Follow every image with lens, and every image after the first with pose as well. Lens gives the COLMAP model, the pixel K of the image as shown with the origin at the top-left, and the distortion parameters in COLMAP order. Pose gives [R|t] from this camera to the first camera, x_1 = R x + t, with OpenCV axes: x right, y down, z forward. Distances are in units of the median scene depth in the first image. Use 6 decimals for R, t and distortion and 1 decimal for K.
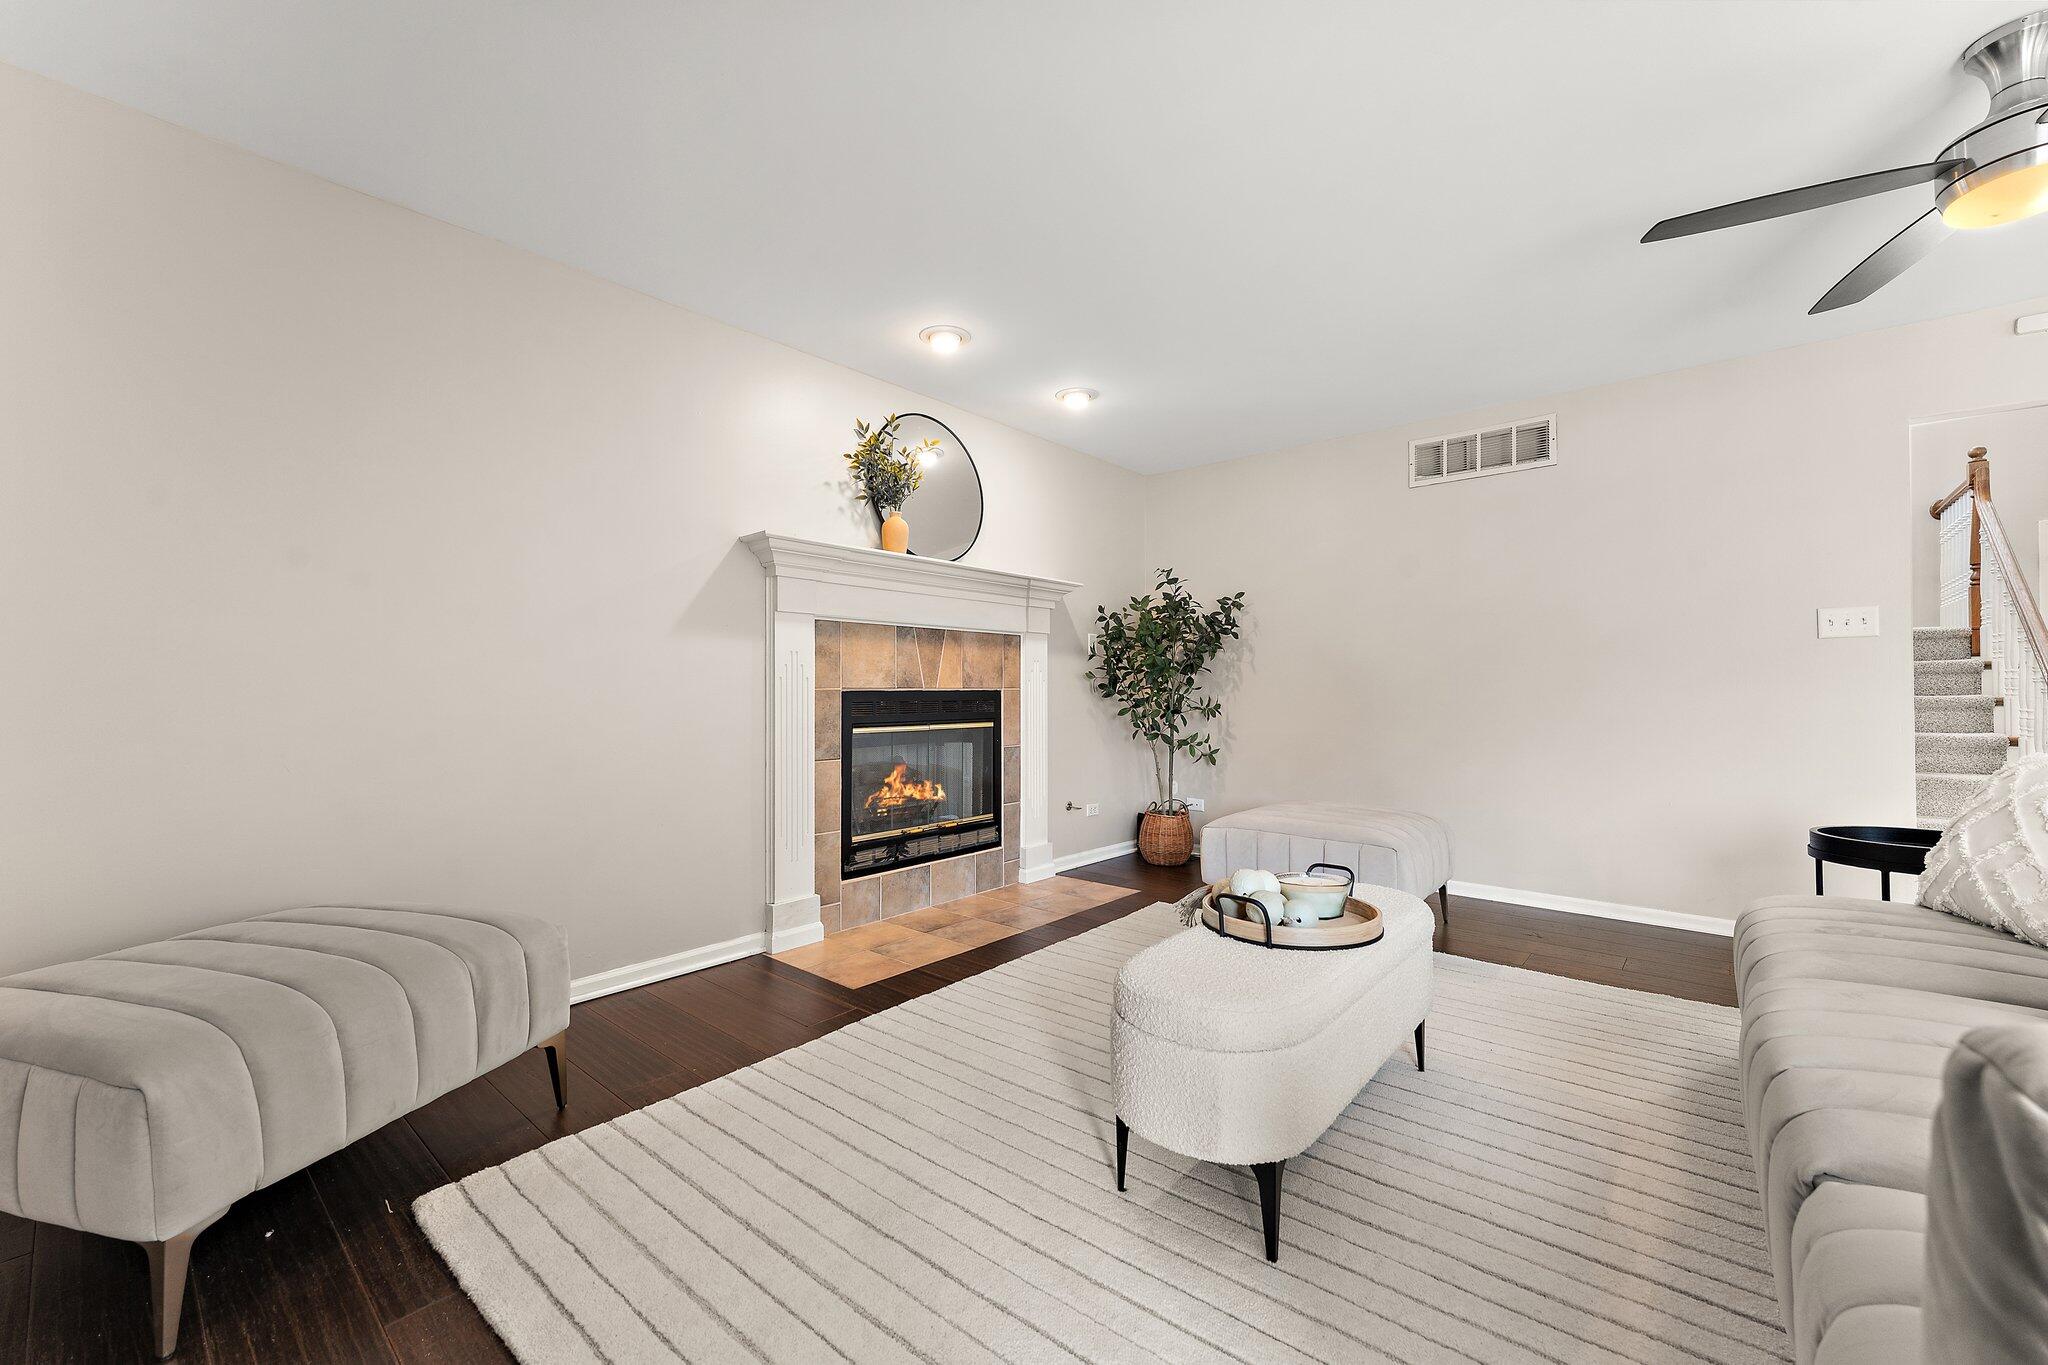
lens RADIAL K [[832.0, 0, 1017.2], [0, 832.0, 688.9], [0, 0, 1]] dist [-0.001088, 0.000673]
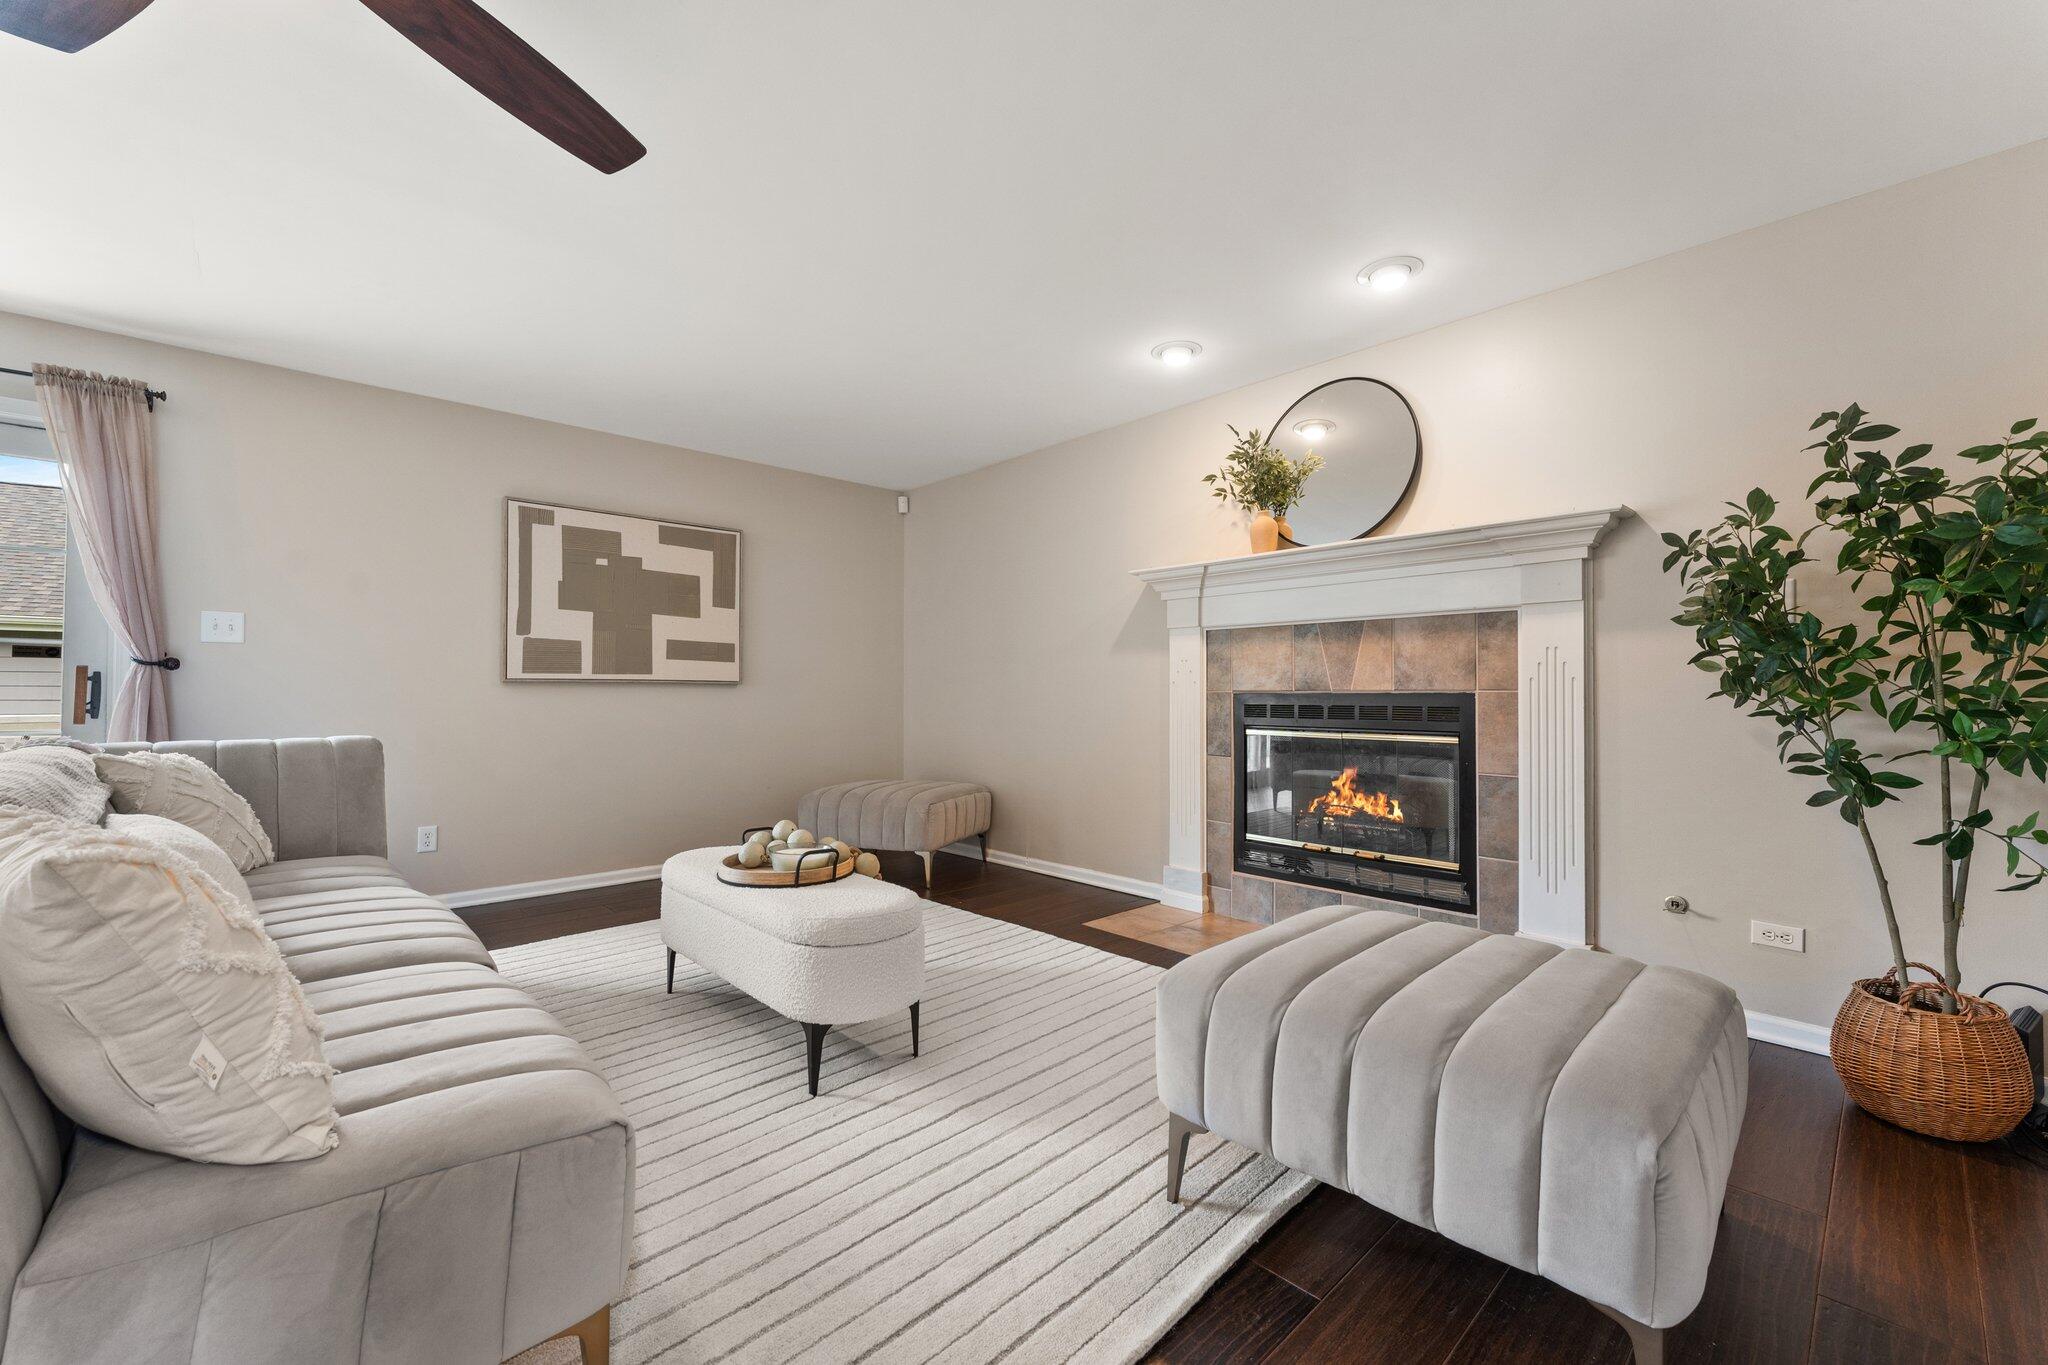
lens RADIAL K [[832.0, 0, 1017.8], [0, 832.0, 684.6], [0, 0, 1]] dist [-0.001088, 0.000673]
pose [[-0.118057, -0.011195, -0.992944, 0.848393], [0.000077, 0.999936, -0.011283, 0.002913], [0.993007, -0.001409, -0.118048, 0.813463]]
